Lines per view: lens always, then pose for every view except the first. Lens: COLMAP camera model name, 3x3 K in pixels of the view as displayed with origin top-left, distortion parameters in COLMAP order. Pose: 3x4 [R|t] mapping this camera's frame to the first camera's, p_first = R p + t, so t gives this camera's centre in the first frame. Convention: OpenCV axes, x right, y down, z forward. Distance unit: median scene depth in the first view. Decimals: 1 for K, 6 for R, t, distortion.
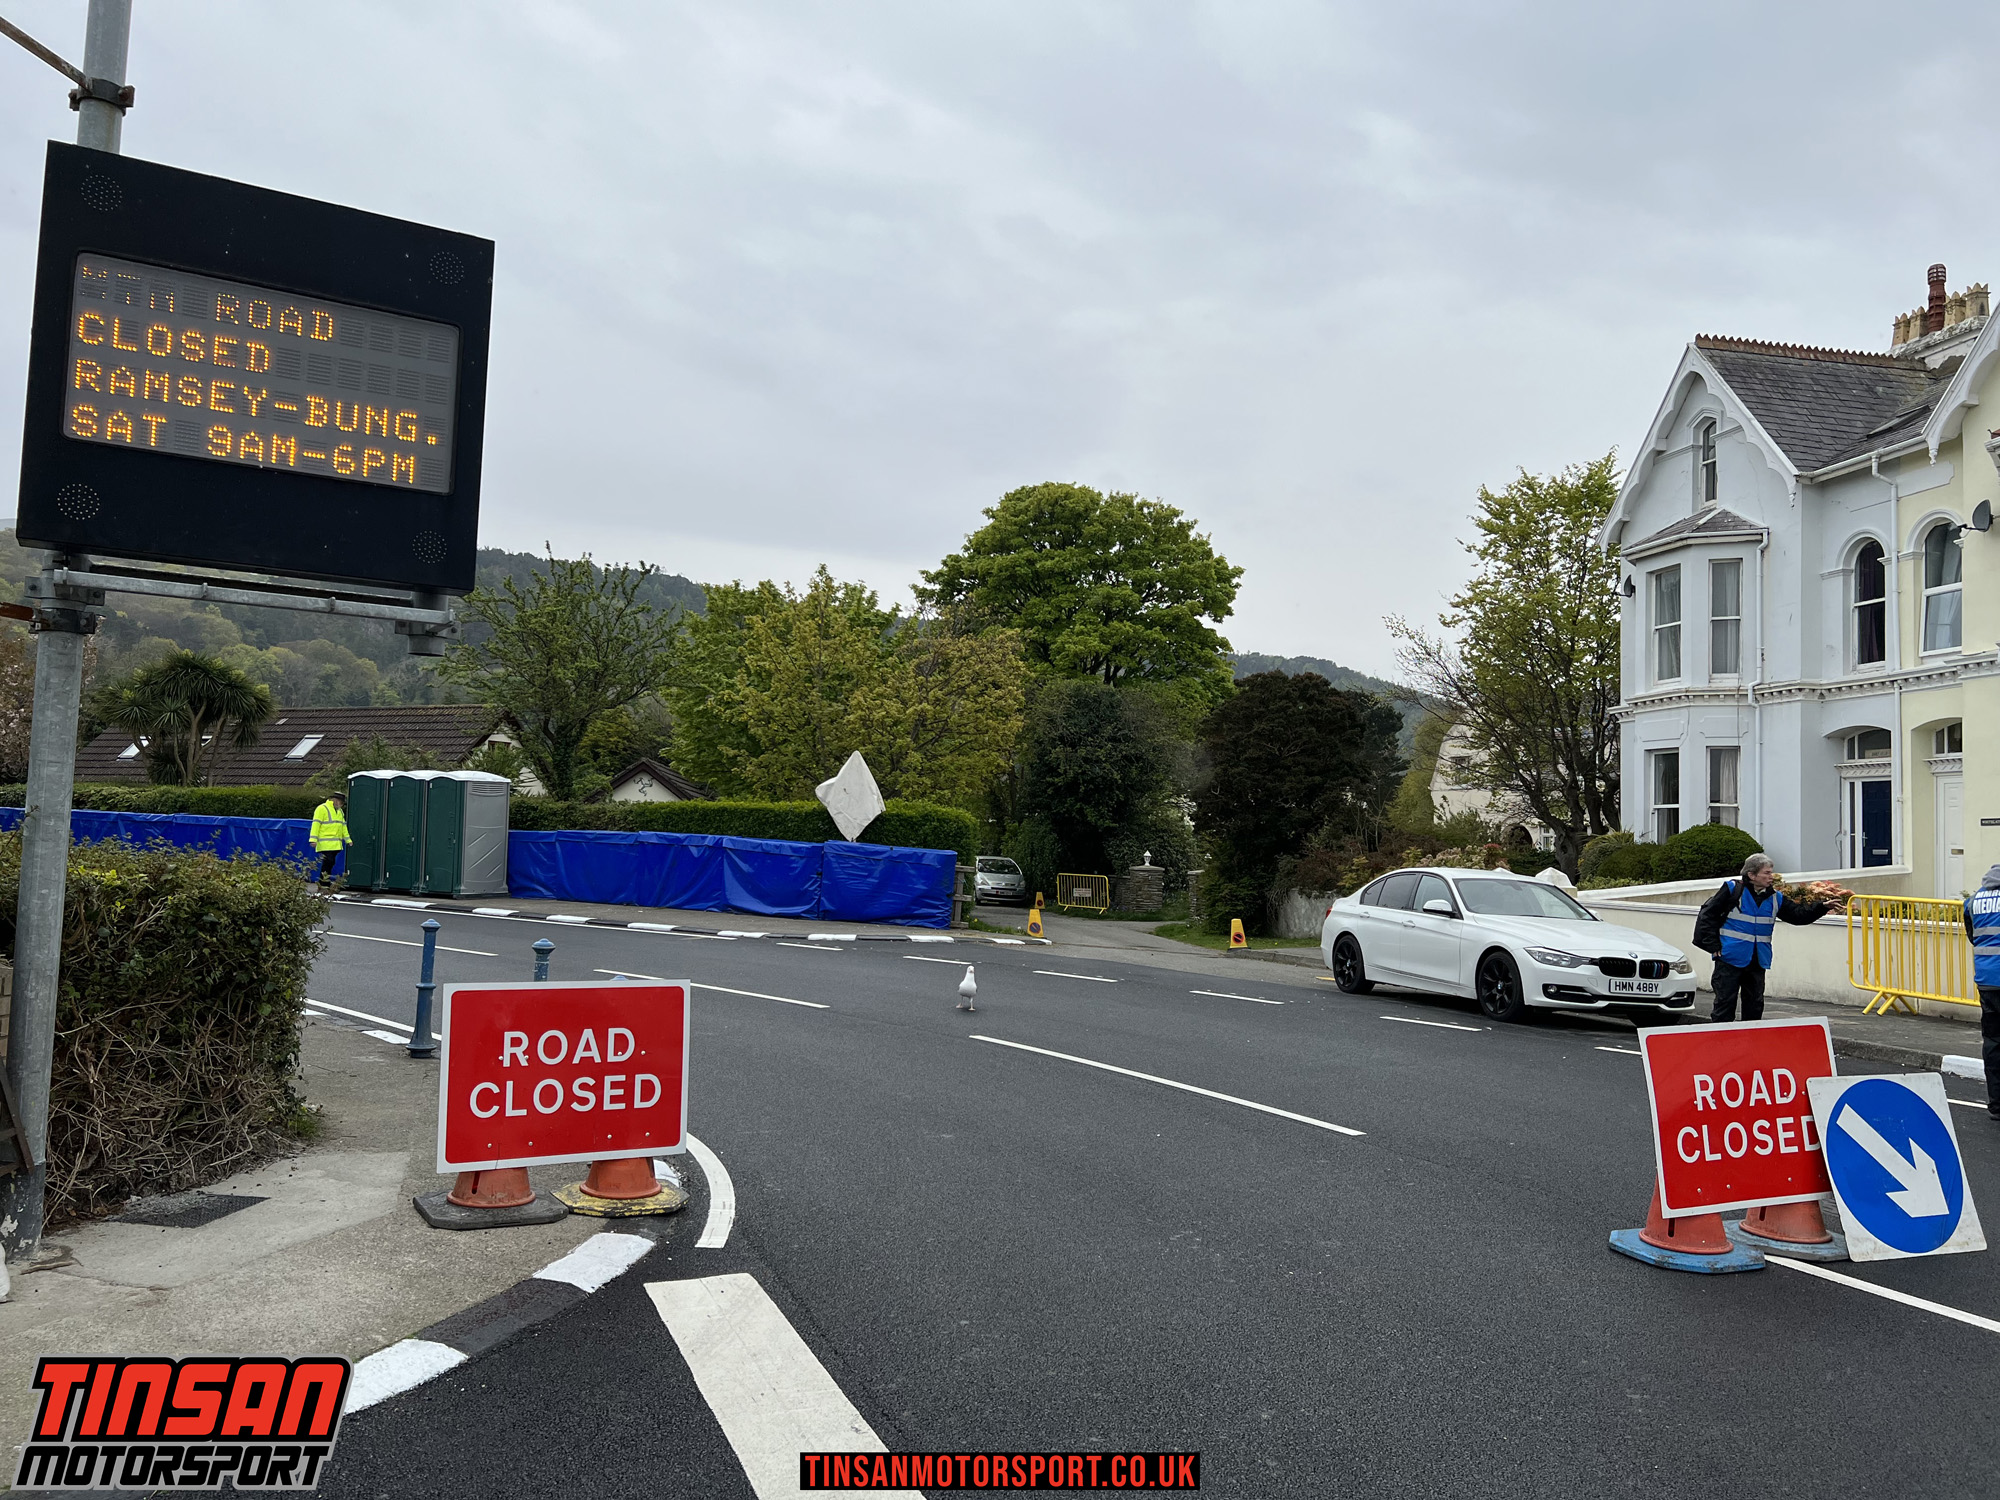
lens RADIAL K [[1499.7, 0, 1000.0], [0, 1499.7, 750.0], [0, 0, 1]] dist [0.018176, -0.003133]
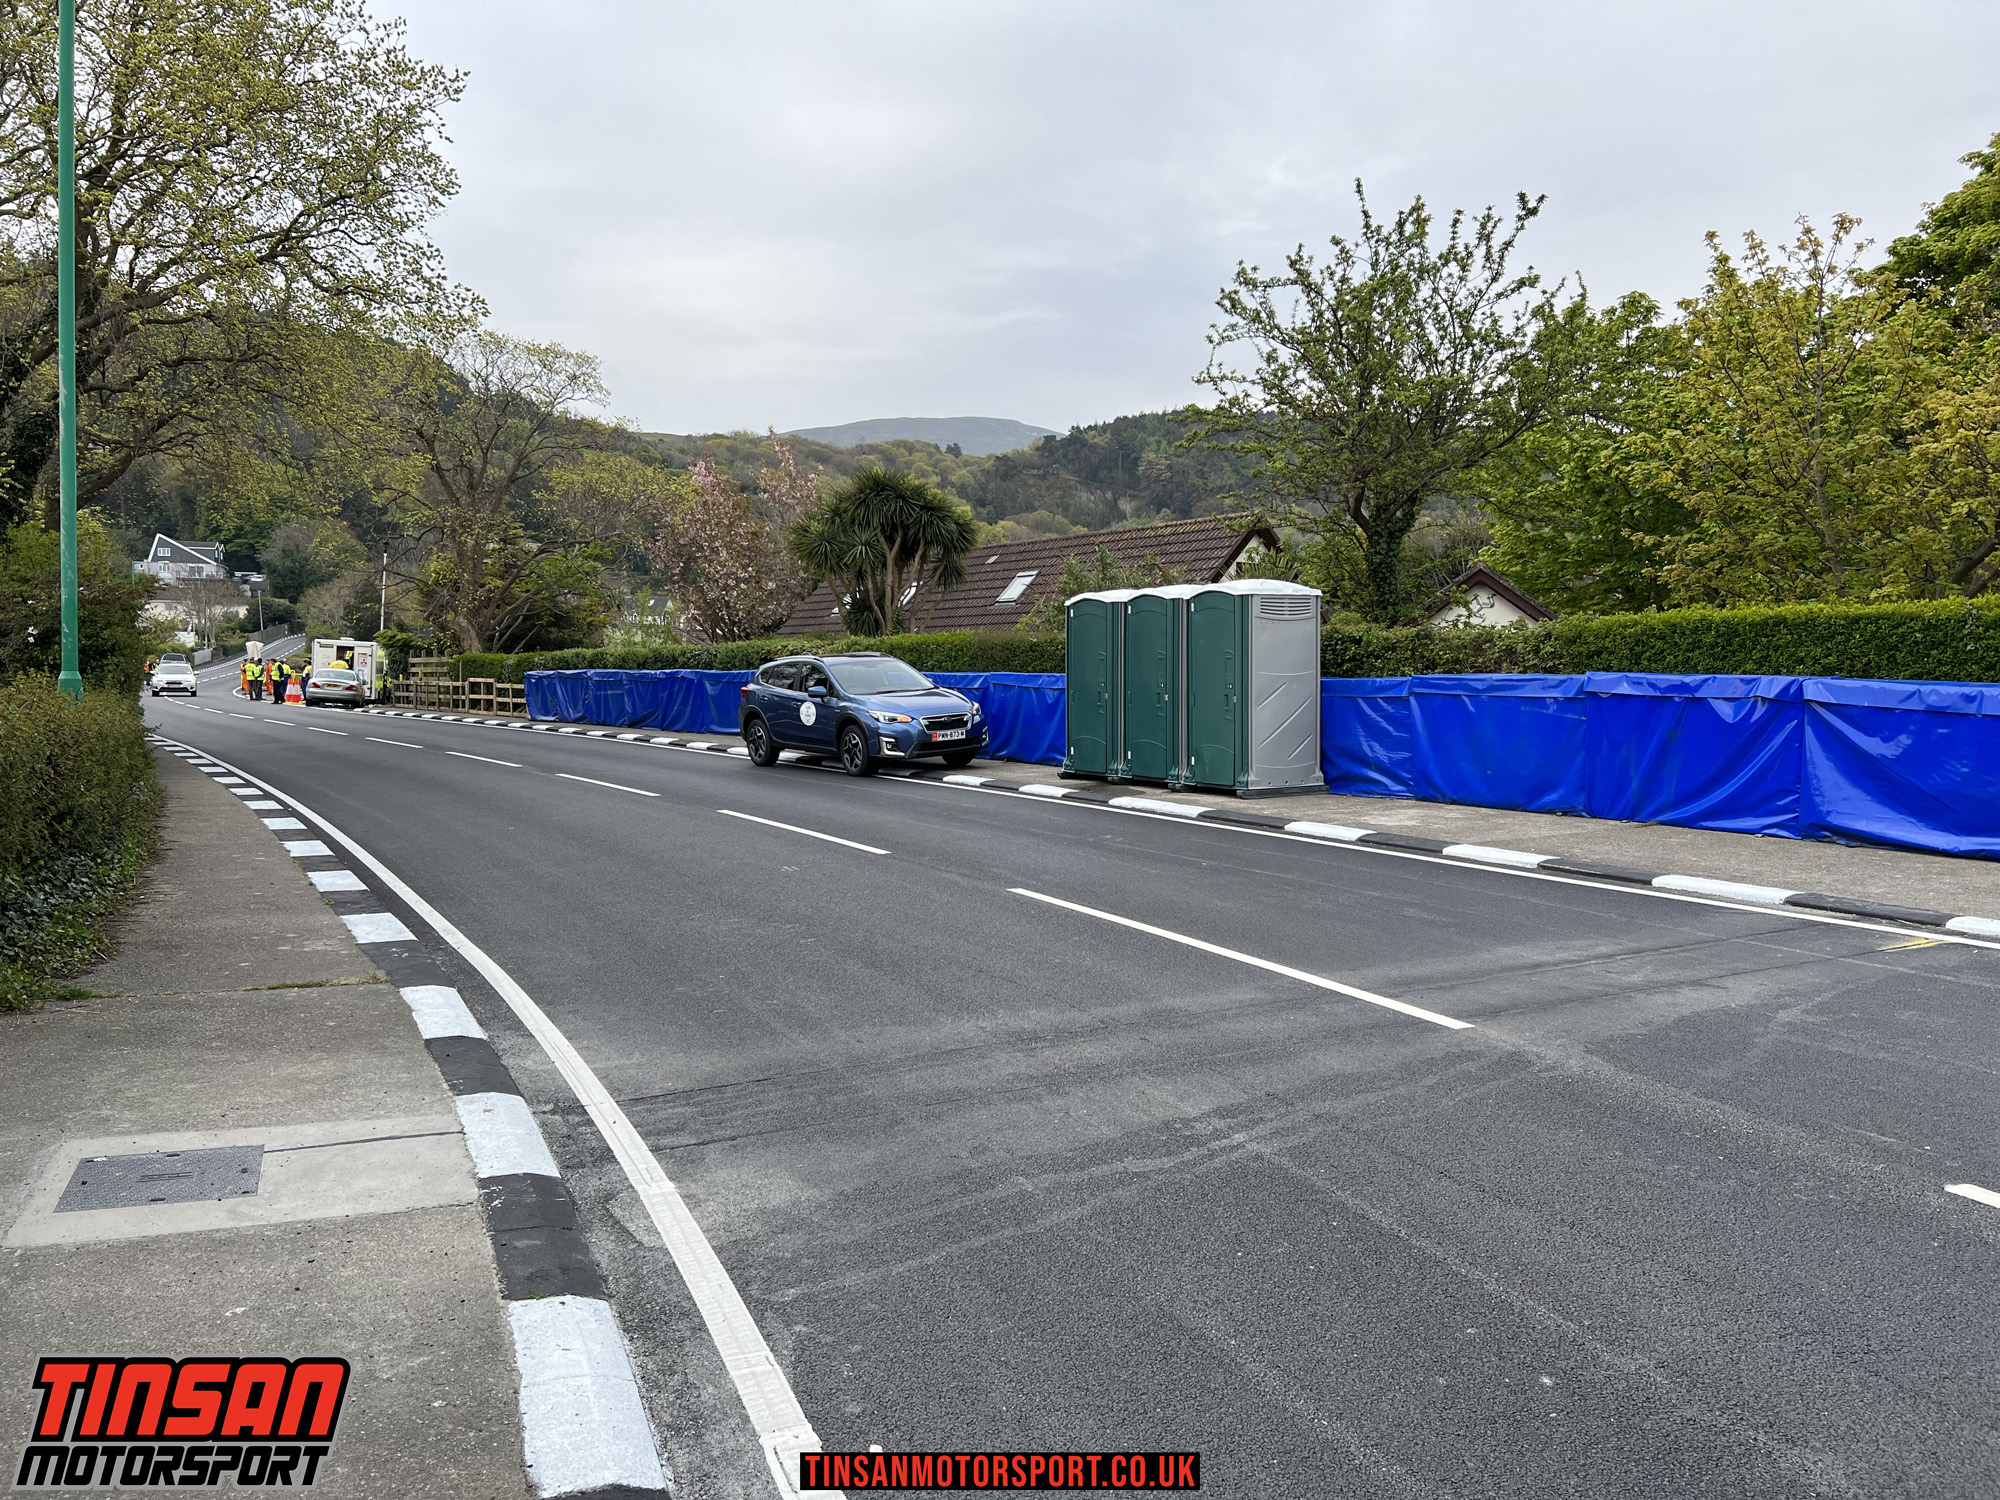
lens RADIAL K [[1521.9, 0, 1000.0], [0, 1521.9, 750.0], [0, 0, 1]] dist [-0.005615, -0.001855]
pose [[0.897913, -0.008179, -0.440097, -0.667449], [0.052063, 0.994783, 0.087733, 0.085415], [0.437083, -0.101689, 0.893654, 1.549442]]
